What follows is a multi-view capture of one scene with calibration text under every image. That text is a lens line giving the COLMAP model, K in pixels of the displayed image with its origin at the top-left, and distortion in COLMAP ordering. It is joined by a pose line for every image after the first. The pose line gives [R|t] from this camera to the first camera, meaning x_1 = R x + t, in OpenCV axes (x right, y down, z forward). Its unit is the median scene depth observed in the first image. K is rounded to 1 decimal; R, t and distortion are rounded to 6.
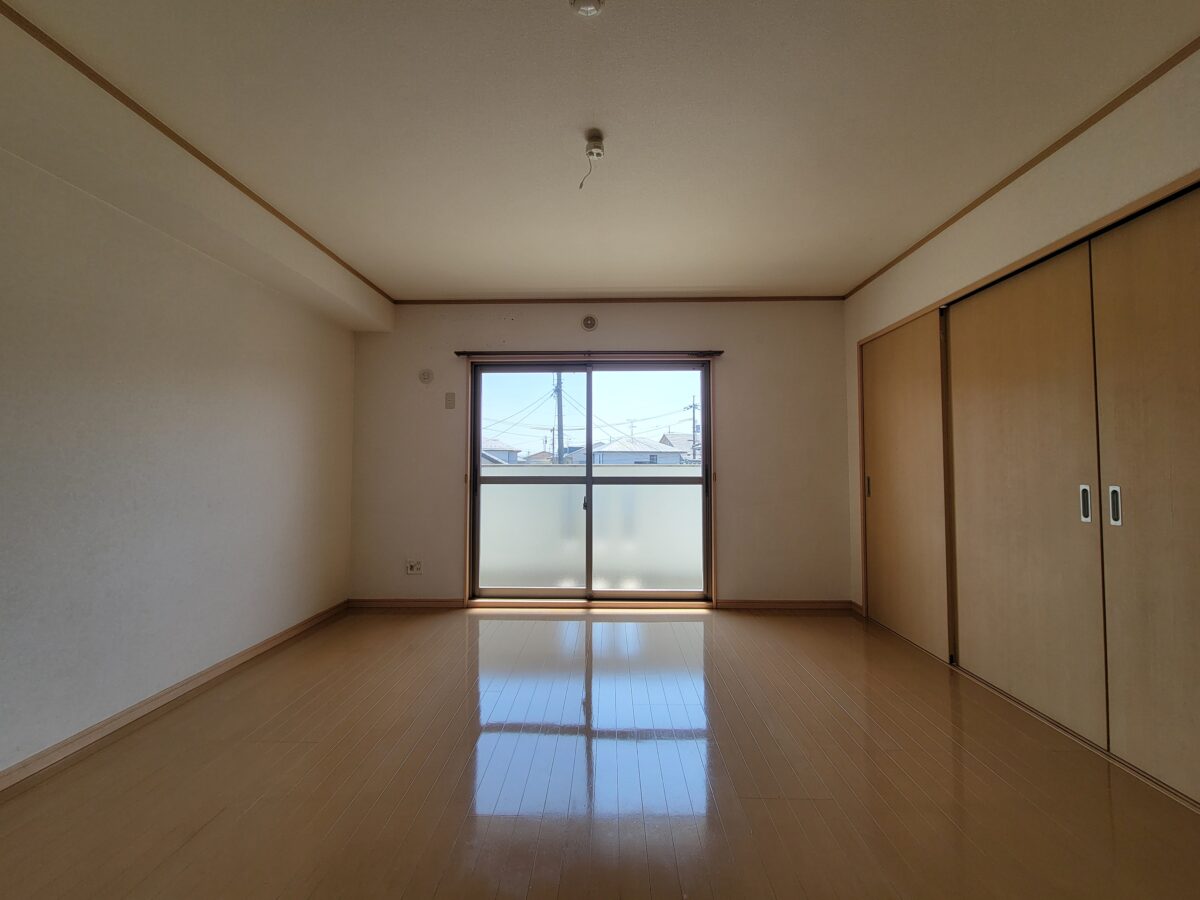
lens RADIAL K [[497.3, 0, 600.0], [0, 497.3, 450.0], [0, 0, 1]] dist [-0.001115, -0.000172]
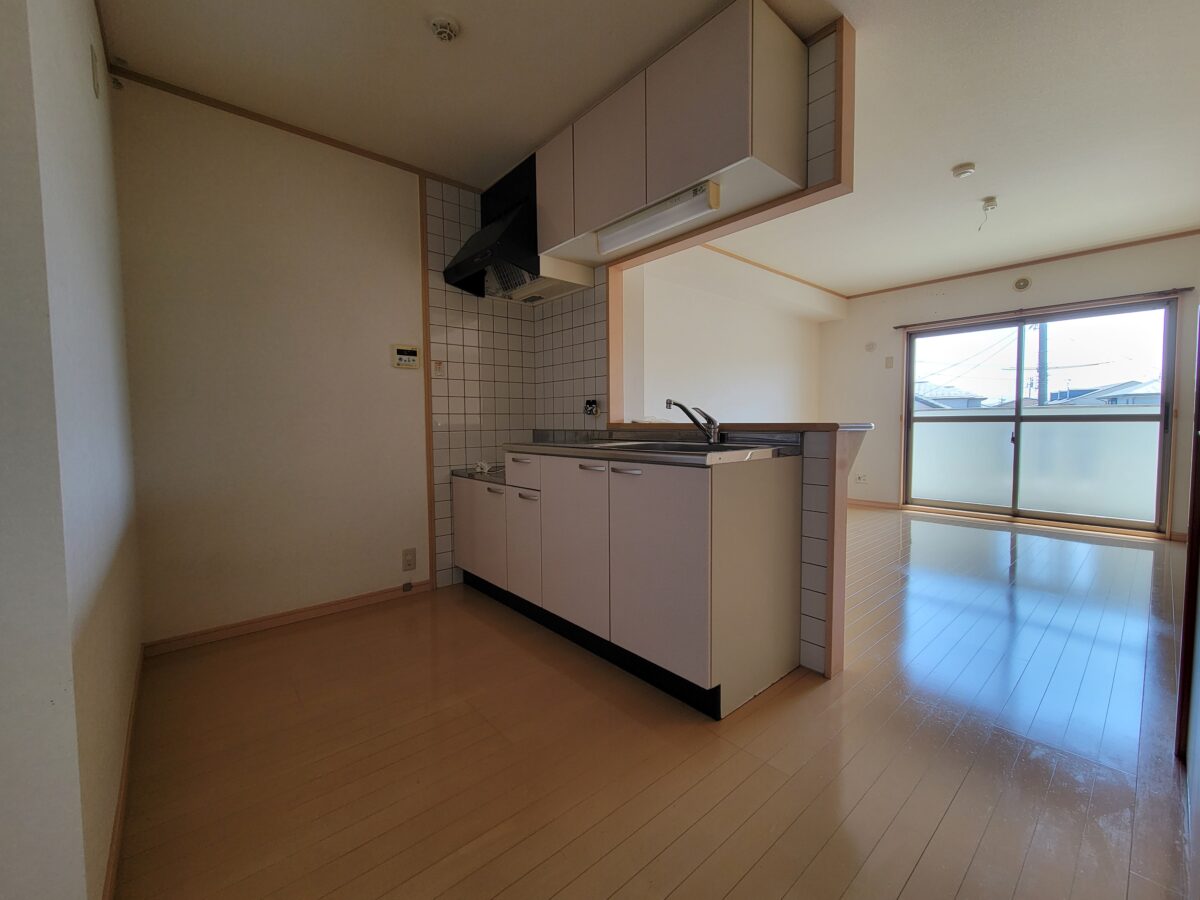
lens RADIAL K [[486.2, 0, 598.8], [0, 486.2, 446.2], [0, 0, 1]] dist [-0.002892, -0.000586]
pose [[0.673716, 0.031766, -0.738307, 0.164045], [0.034491, 0.996635, 0.074354, 0.005706], [0.738185, -0.075559, 0.670353, -0.536433]]
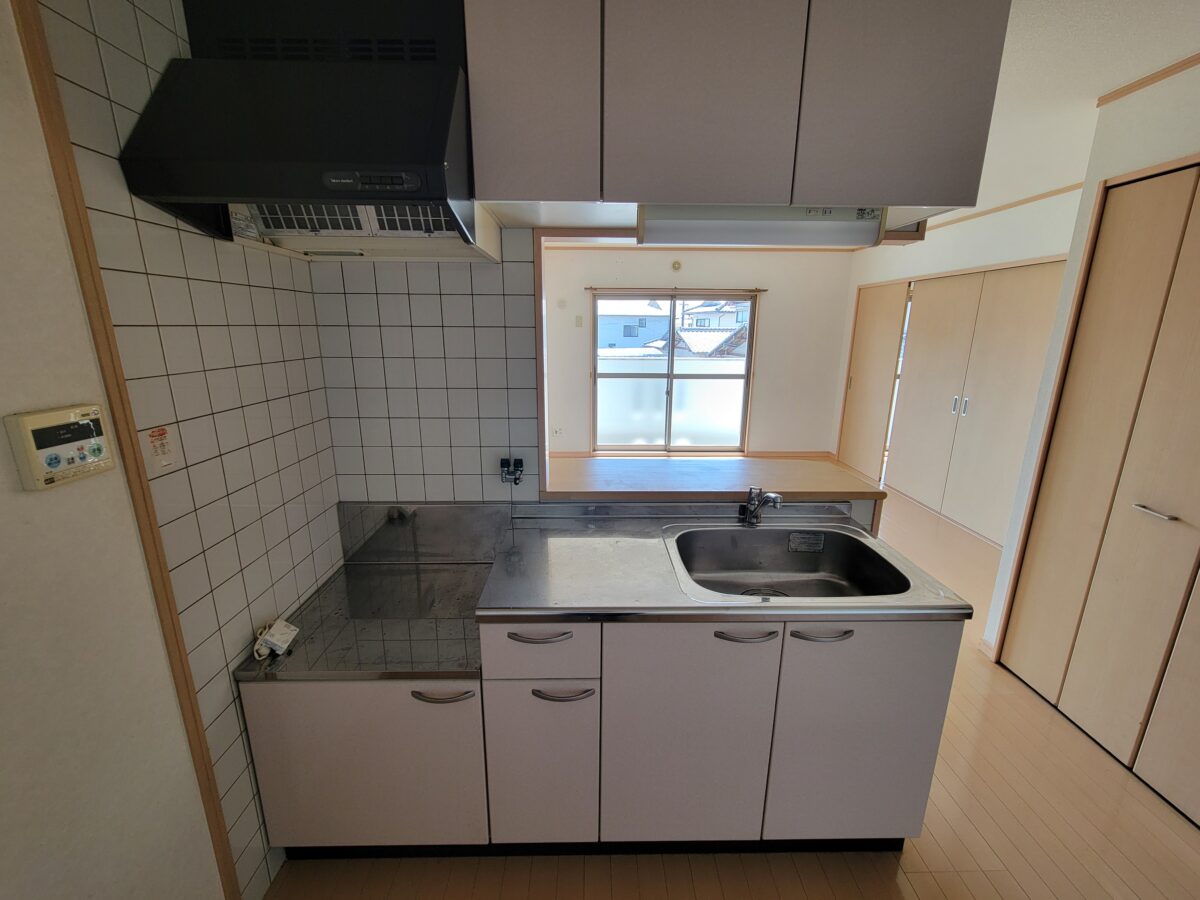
lens RADIAL K [[485.8, 0, 599.6], [0, 485.8, 445.4], [0, 0, 1]] dist [-0.003278, -0.000620]
pose [[0.999166, -0.003598, 0.040668, -0.302158], [-0.007536, 0.962740, 0.270325, -0.135507], [-0.040125, -0.270406, 0.961910, -0.479225]]
